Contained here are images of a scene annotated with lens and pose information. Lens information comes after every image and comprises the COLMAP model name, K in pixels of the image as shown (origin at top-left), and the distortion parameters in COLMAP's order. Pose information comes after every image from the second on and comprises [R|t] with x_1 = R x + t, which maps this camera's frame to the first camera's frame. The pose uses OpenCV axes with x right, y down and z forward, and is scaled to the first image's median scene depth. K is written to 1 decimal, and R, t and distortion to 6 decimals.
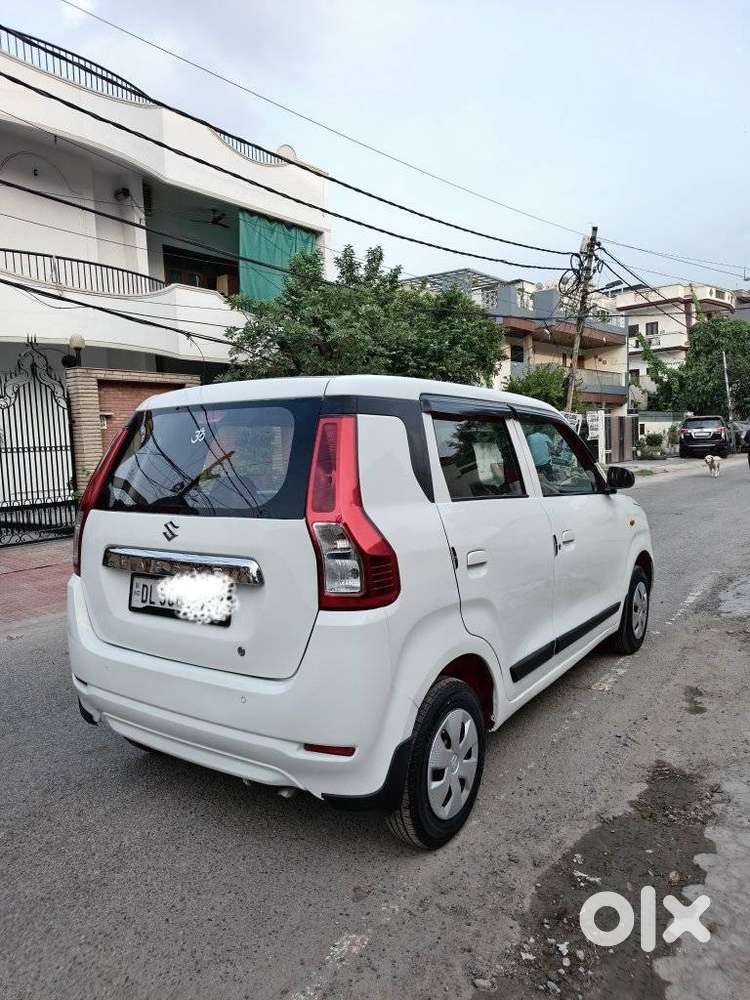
lens RADIAL K [[689.6, 0, 381.9], [0, 689.6, 497.0], [0, 0, 1]] dist [0.036487, -0.041407]
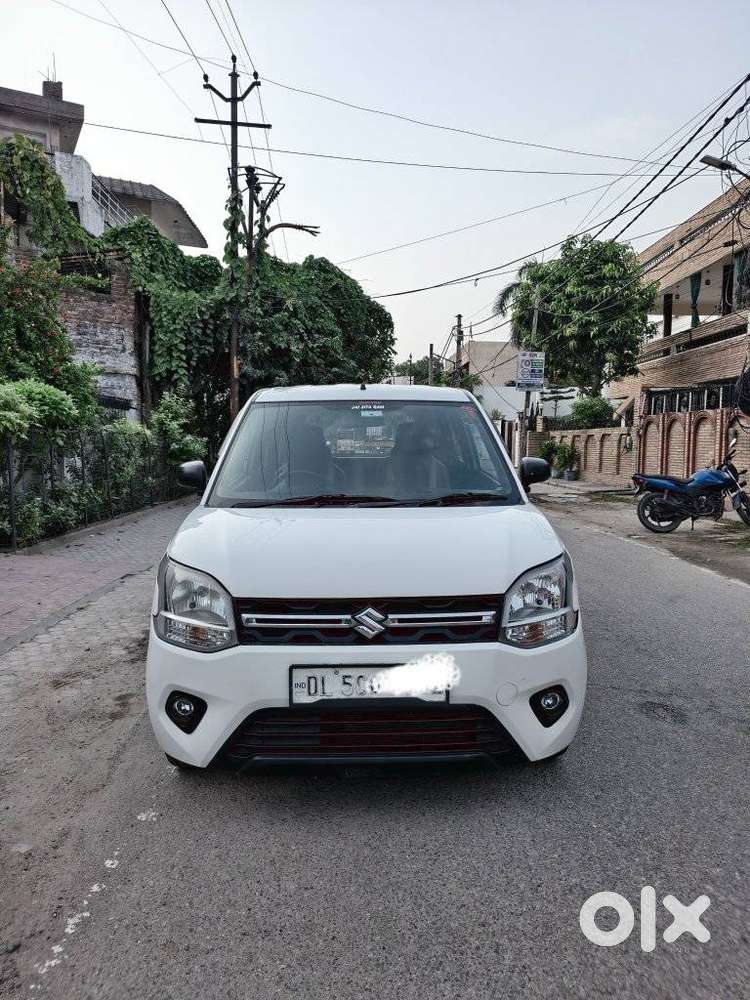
lens RADIAL K [[689.6, 0, 376.5], [0, 689.6, 506.5], [0, 0, 1]] dist [0.036487, -0.041407]
pose [[-0.803991, 0.094846, -0.587029, 0.832647], [-0.016244, 0.983326, 0.181123, -0.183388], [0.594419, 0.155157, -0.789045, 2.272321]]
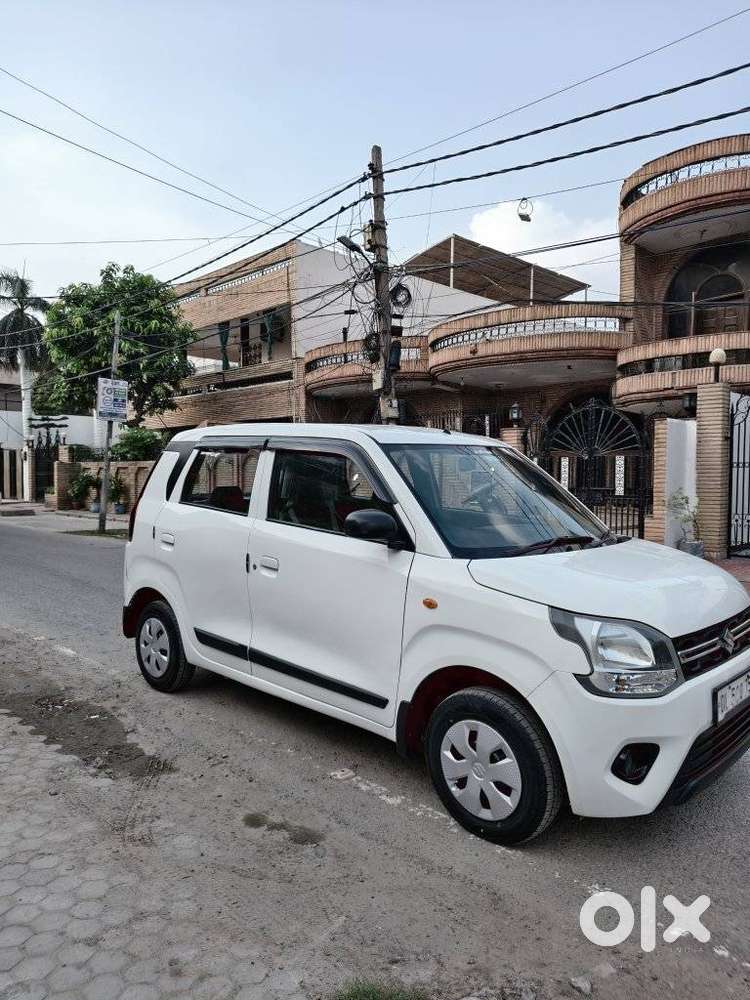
lens RADIAL K [[689.6, 0, 379.8], [0, 689.6, 506.0], [0, 0, 1]] dist [0.036487, -0.041407]
pose [[-0.165061, 0.086961, -0.982442, 1.337141], [-0.076036, 0.992019, 0.100583, -0.153950], [0.983348, 0.091303, -0.157132, 1.408453]]
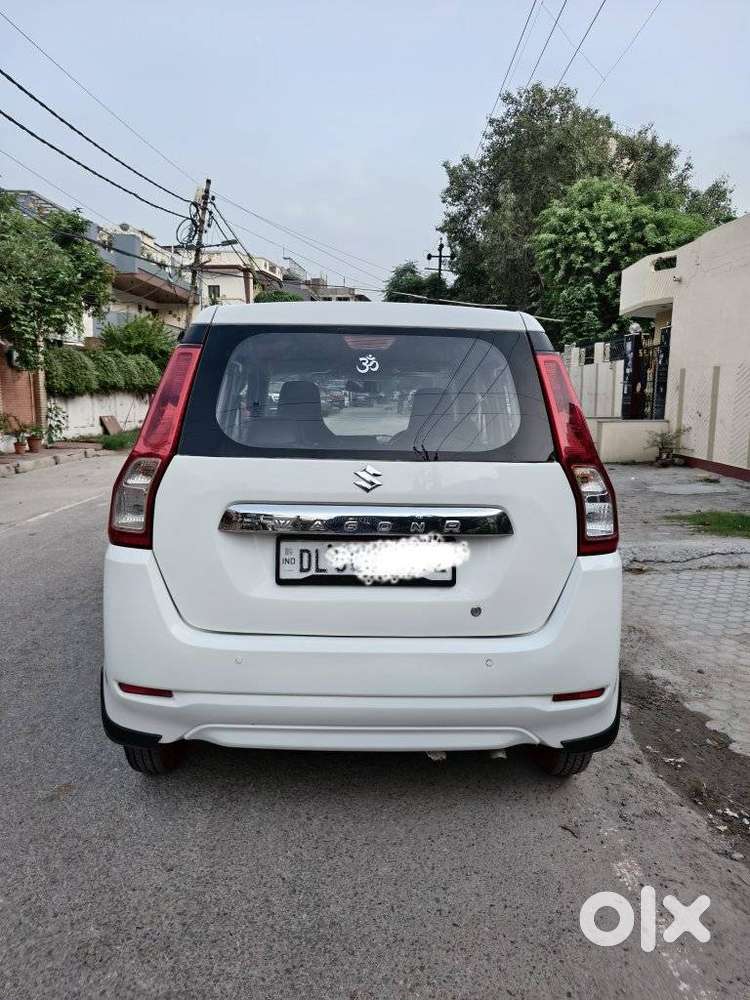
lens RADIAL K [[689.6, 0, 370.7], [0, 689.6, 495.9], [0, 0, 1]] dist [0.036487, -0.041407]
pose [[0.810880, -0.031983, 0.584338, -0.594238], [-0.002425, 0.998313, 0.058007, 0.016203], [-0.585208, -0.048453, 0.809434, 0.259238]]
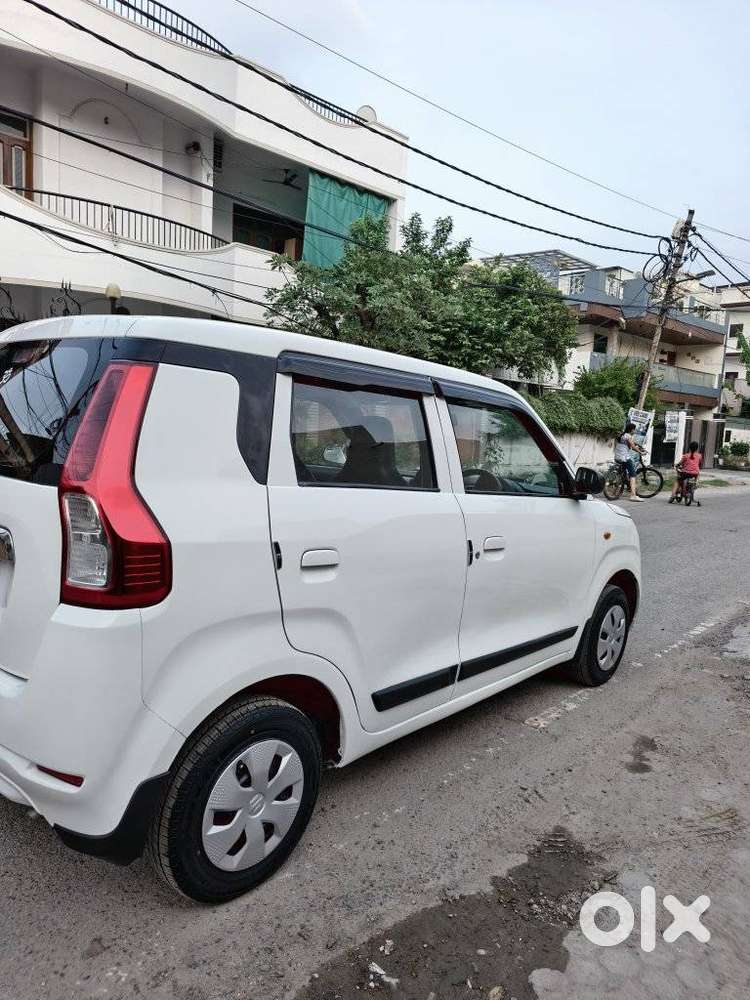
lens RADIAL K [[689.6, 0, 372.6], [0, 689.6, 501.4], [0, 0, 1]] dist [0.036487, -0.041407]
pose [[0.987592, 0.105505, -0.116325, 0.230789], [-0.101266, 0.993982, 0.041781, -0.014657], [0.120033, -0.029482, 0.992332, 0.167063]]
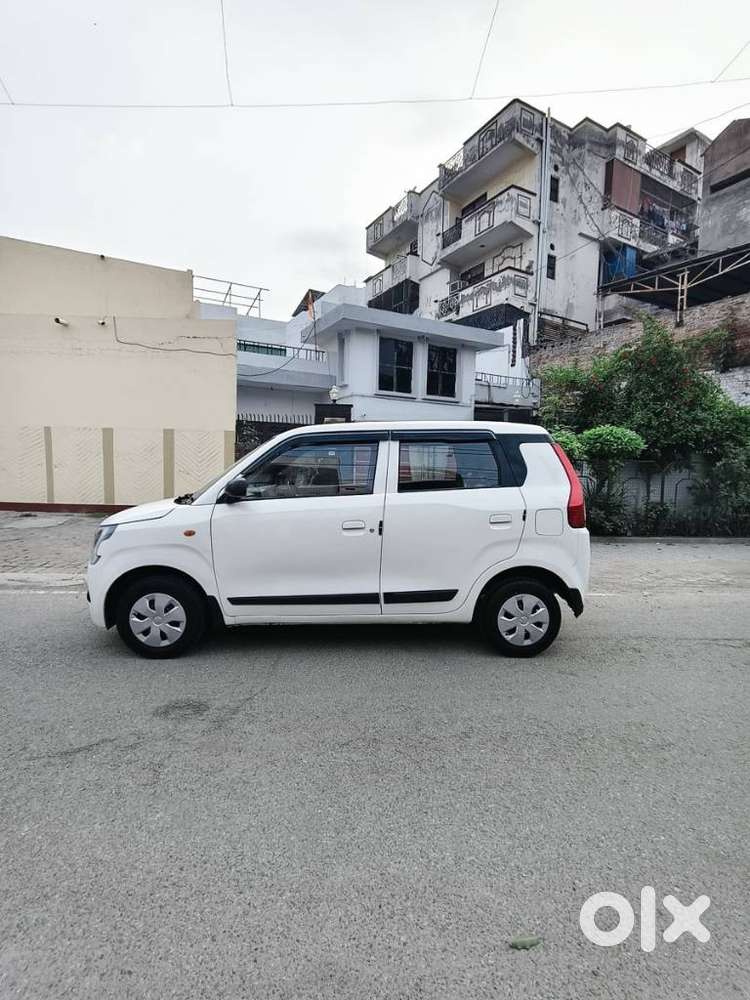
lens RADIAL K [[469.9, 0, 383.0], [0, 469.9, 499.8], [0, 0, 1]] dist [-0.008254, 0.003215]
pose [[-0.615683, -0.037077, 0.787122, -0.958223], [0.069013, 0.992517, 0.100734, -0.098667], [-0.784966, 0.116342, -0.608517, 1.915901]]
